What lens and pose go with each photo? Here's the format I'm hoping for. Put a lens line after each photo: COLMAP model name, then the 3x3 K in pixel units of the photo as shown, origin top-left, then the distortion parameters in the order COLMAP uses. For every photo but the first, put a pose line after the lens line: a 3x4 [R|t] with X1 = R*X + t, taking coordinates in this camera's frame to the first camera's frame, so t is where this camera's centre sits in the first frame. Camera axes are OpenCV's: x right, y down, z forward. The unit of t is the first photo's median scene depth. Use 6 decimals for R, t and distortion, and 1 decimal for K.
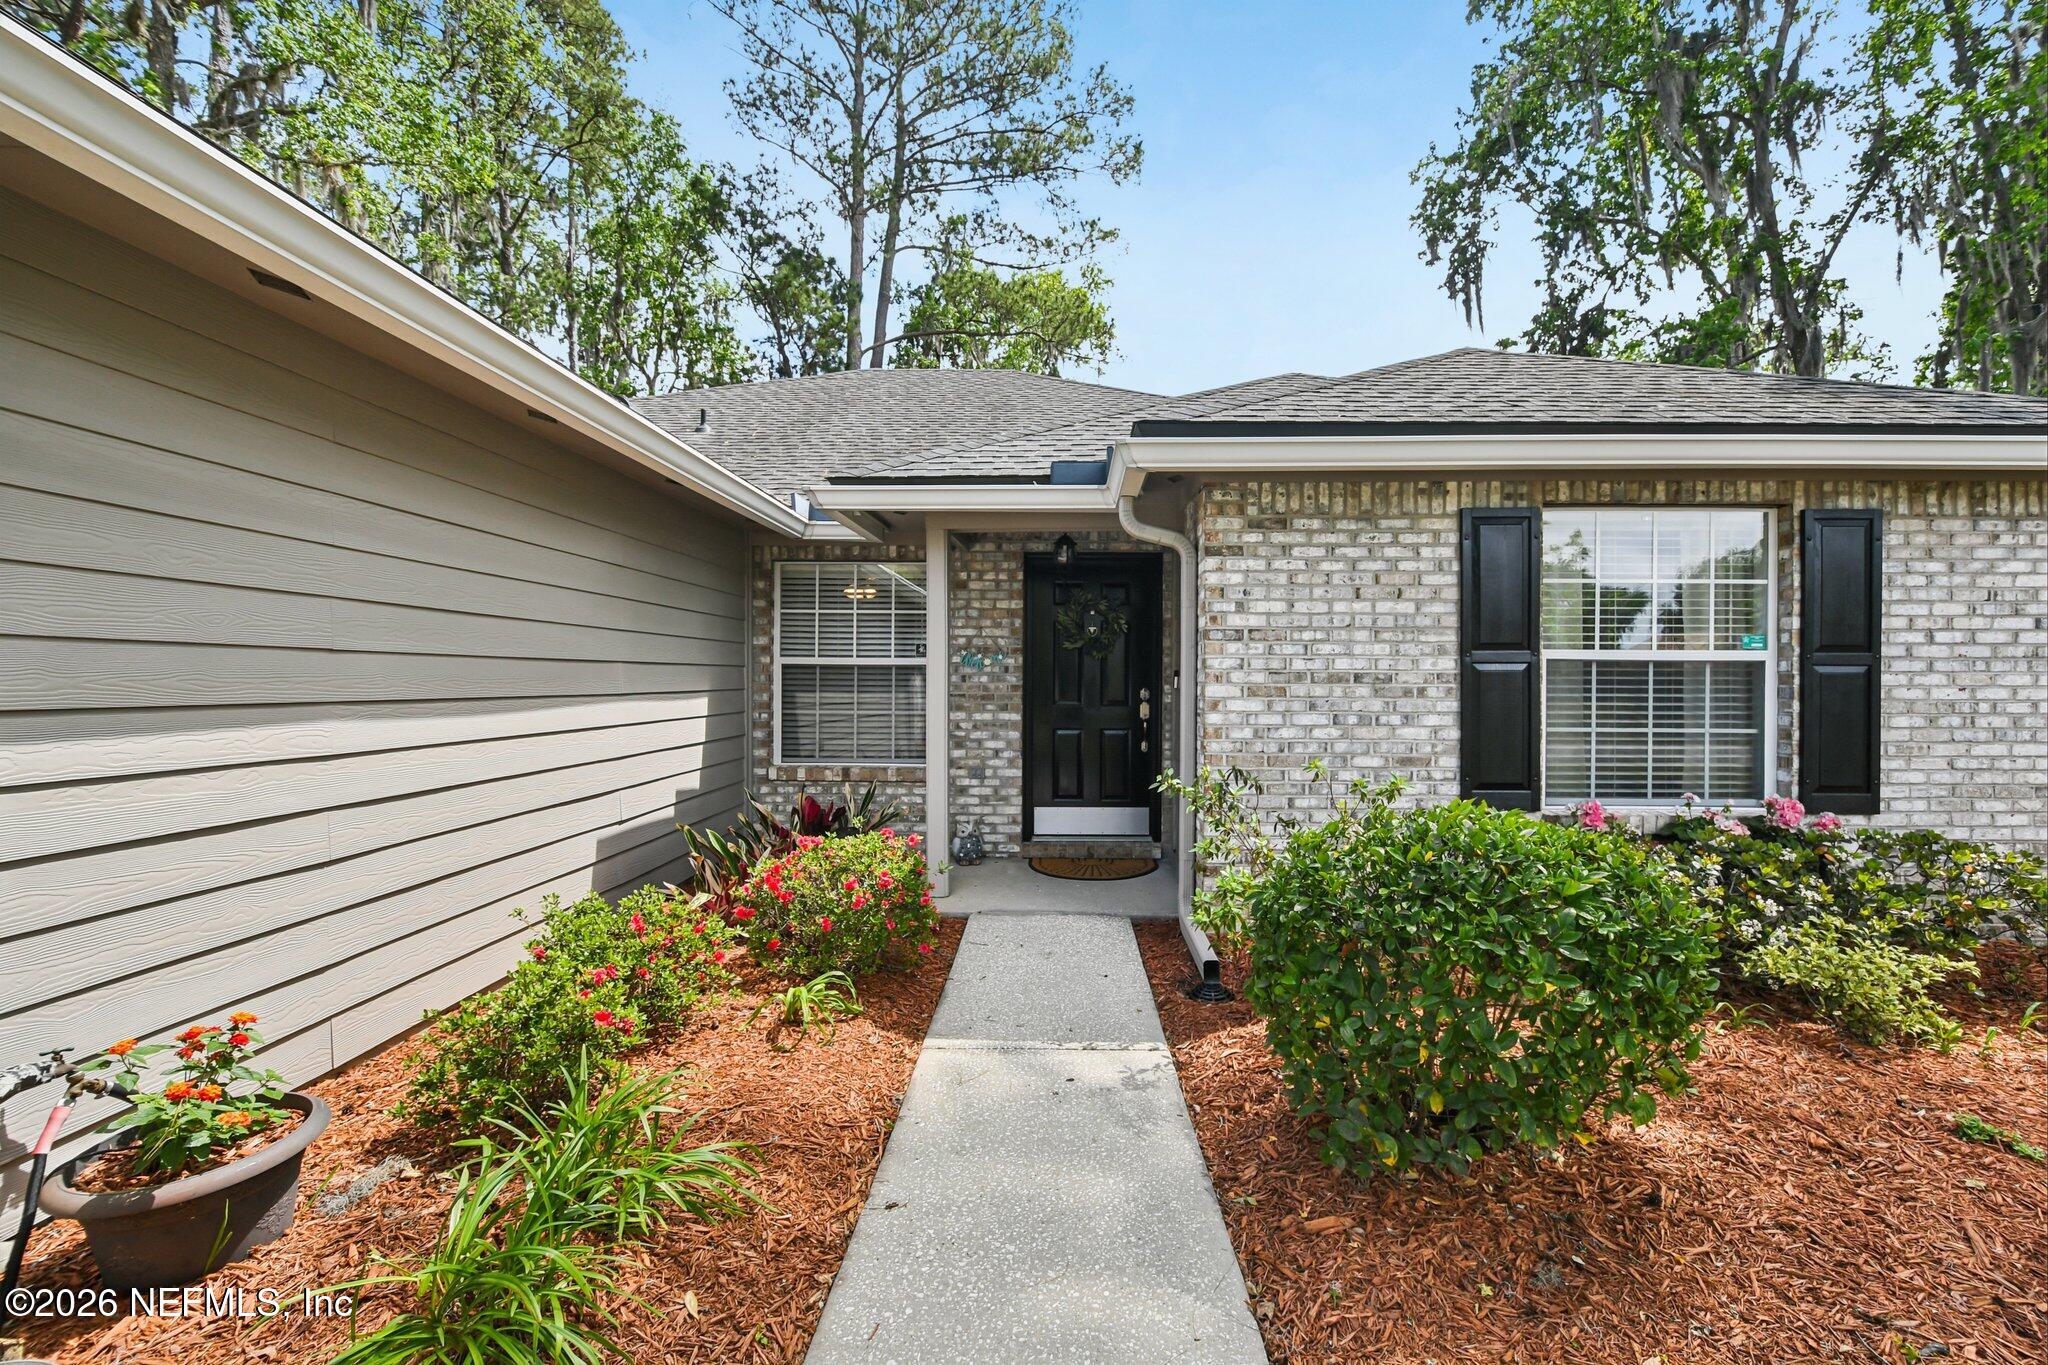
lens RADIAL K [[900.4, 0, 1071.4], [0, 900.4, 681.6], [0, 0, 1]] dist [0.001966, 0.000018]
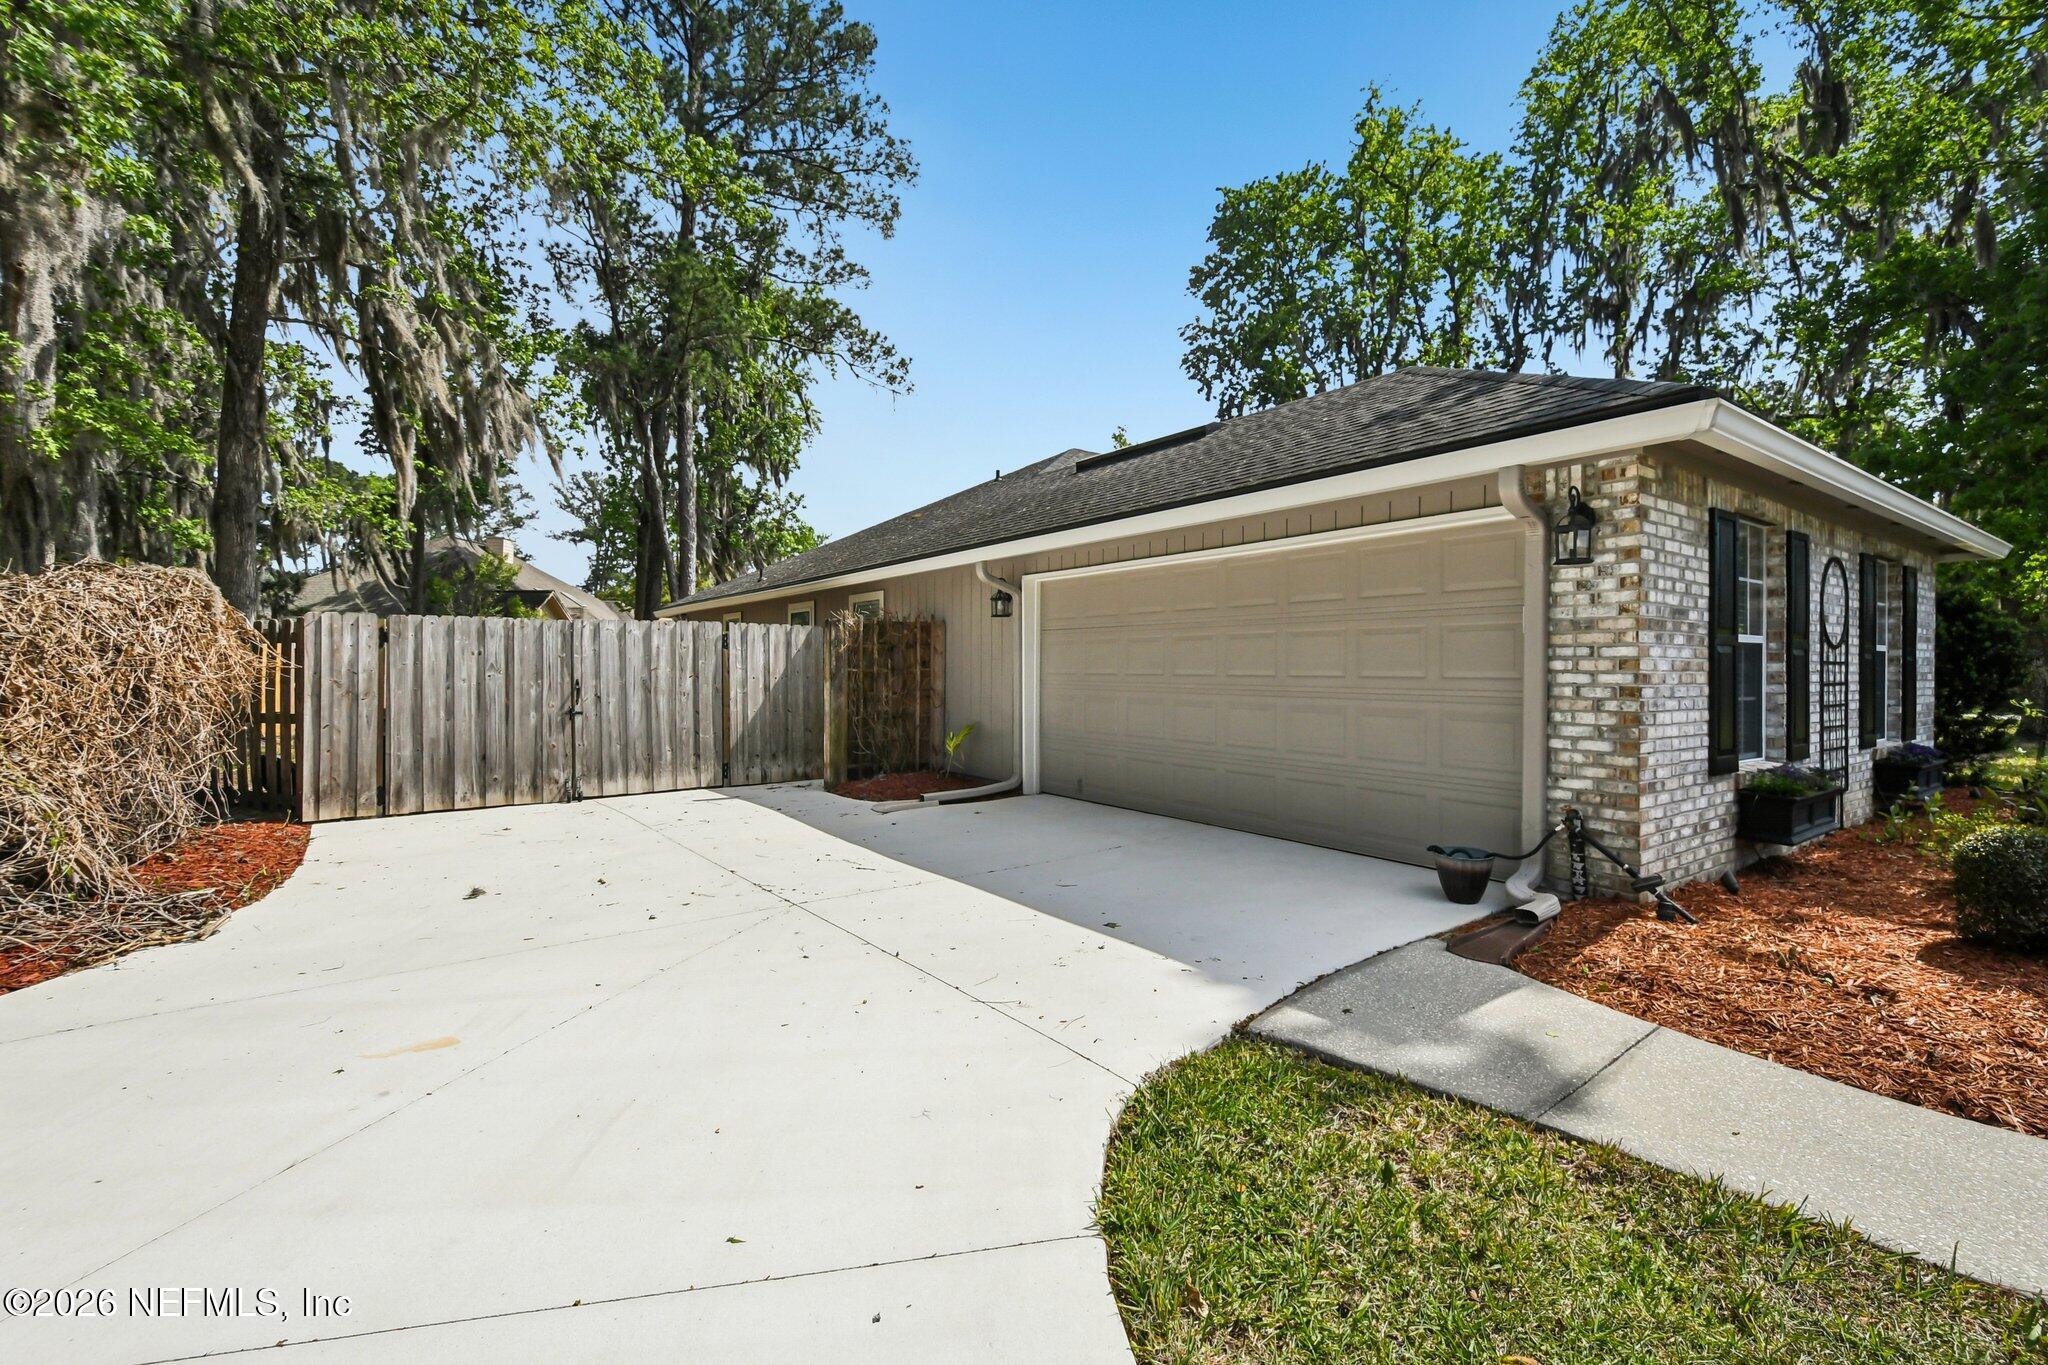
lens RADIAL K [[900.4, 0, 1038.6], [0, 900.4, 669.0], [0, 0, 1]] dist [0.001966, 0.000018]
pose [[0.808674, -0.002582, 0.588252, -0.687569], [0.000742, 0.999994, 0.003370, 0.000343], [-0.588257, -0.002289, 0.808671, -0.079676]]
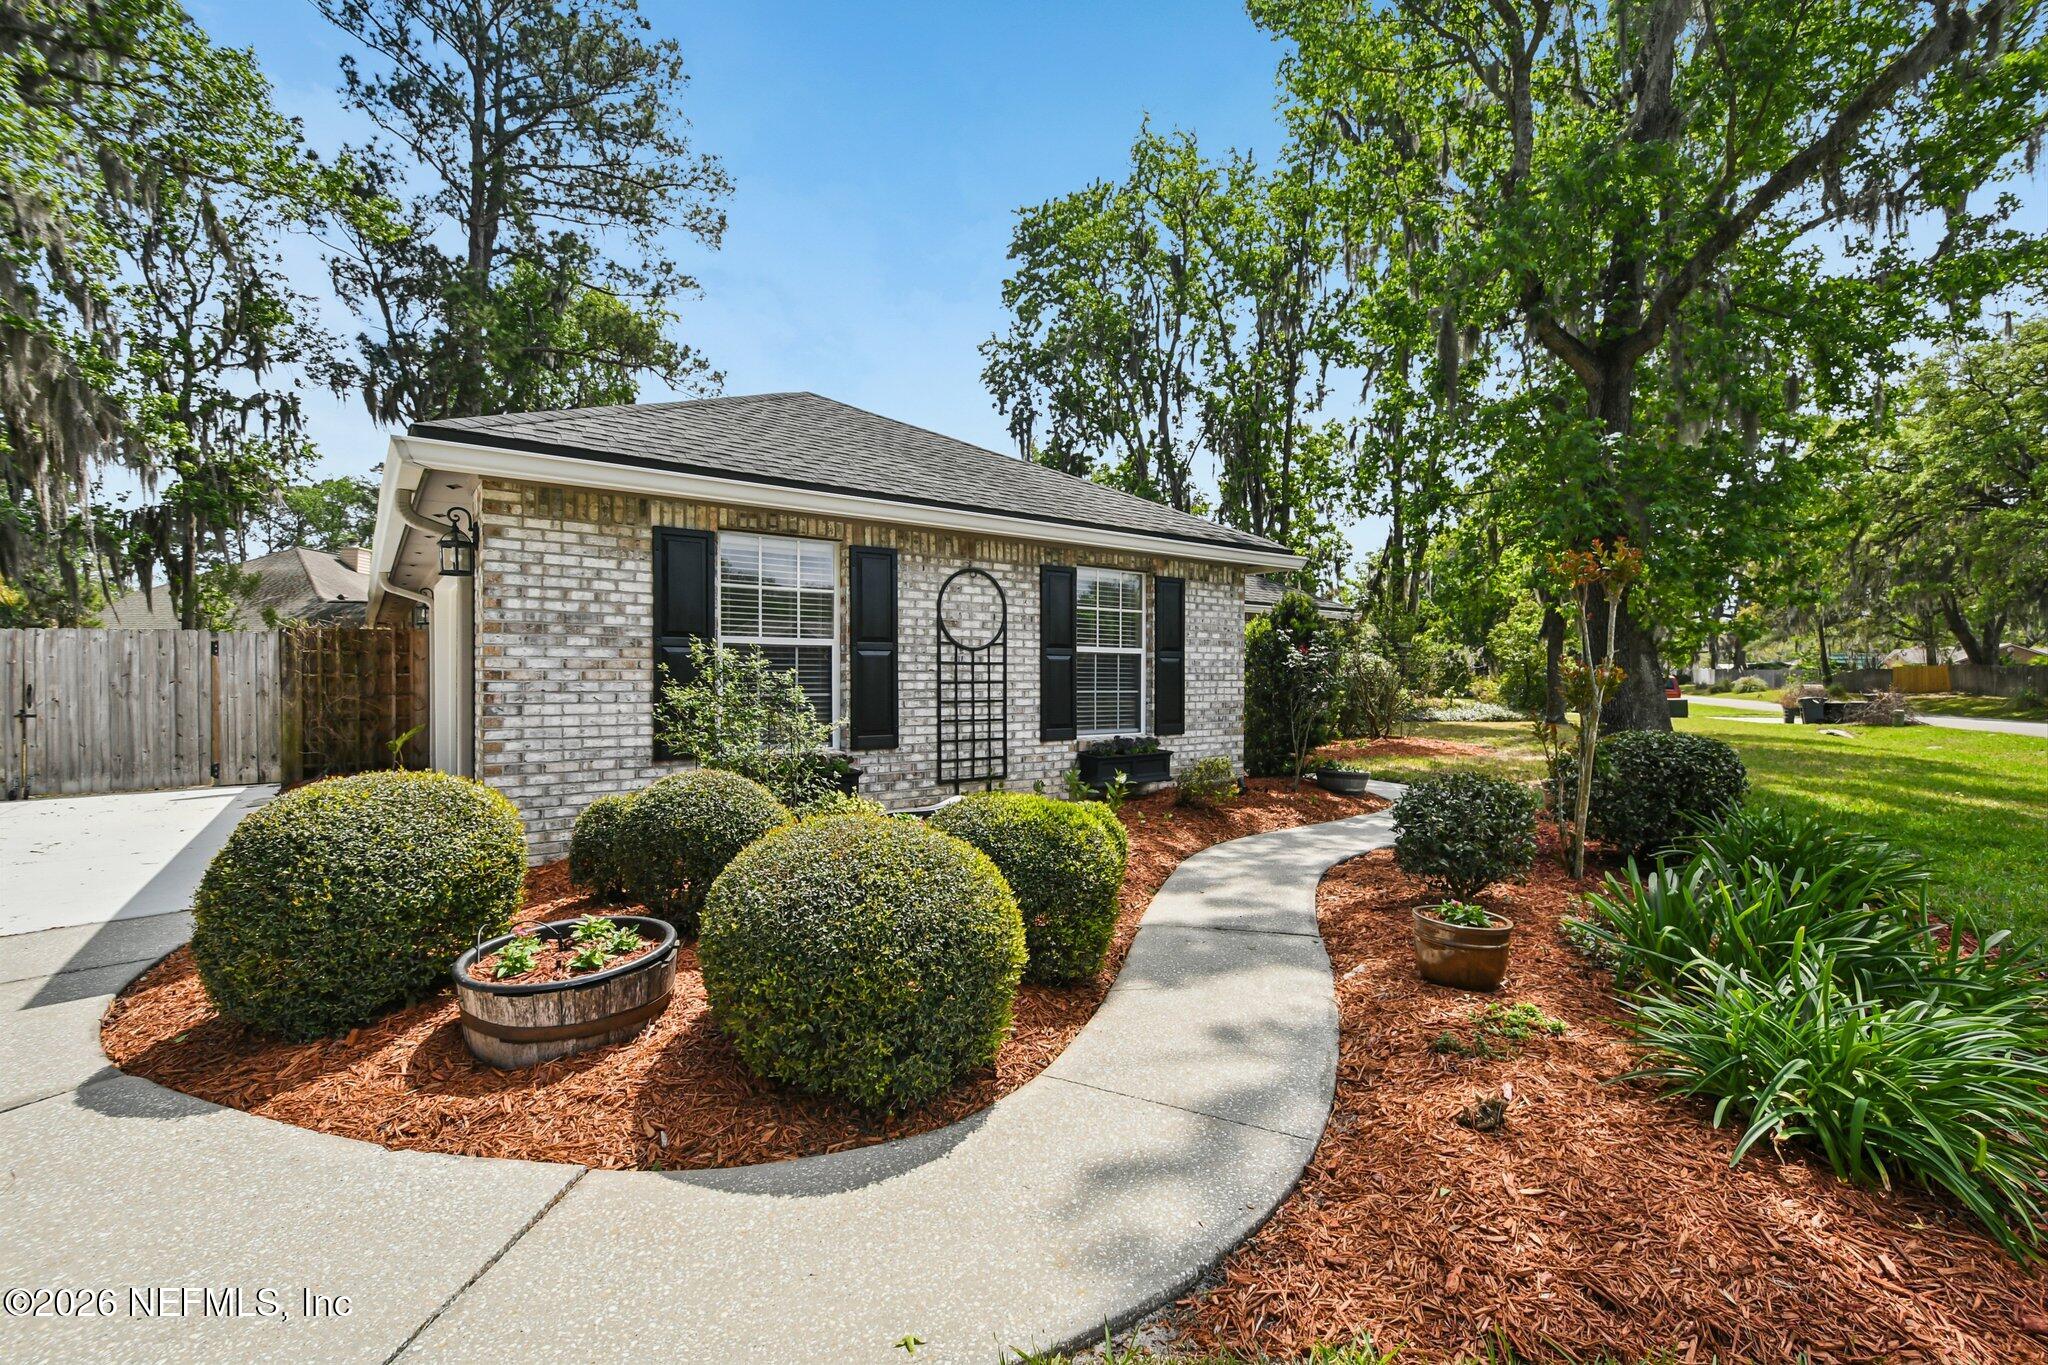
lens RADIAL K [[900.4, 0, 1040.4], [0, 900.4, 690.7], [0, 0, 1]] dist [0.001966, 0.000018]
pose [[0.795963, -0.012526, 0.605216, -0.467041], [0.003770, 0.999869, 0.015735, 0.004774], [-0.605333, -0.010243, 0.795906, -0.287494]]
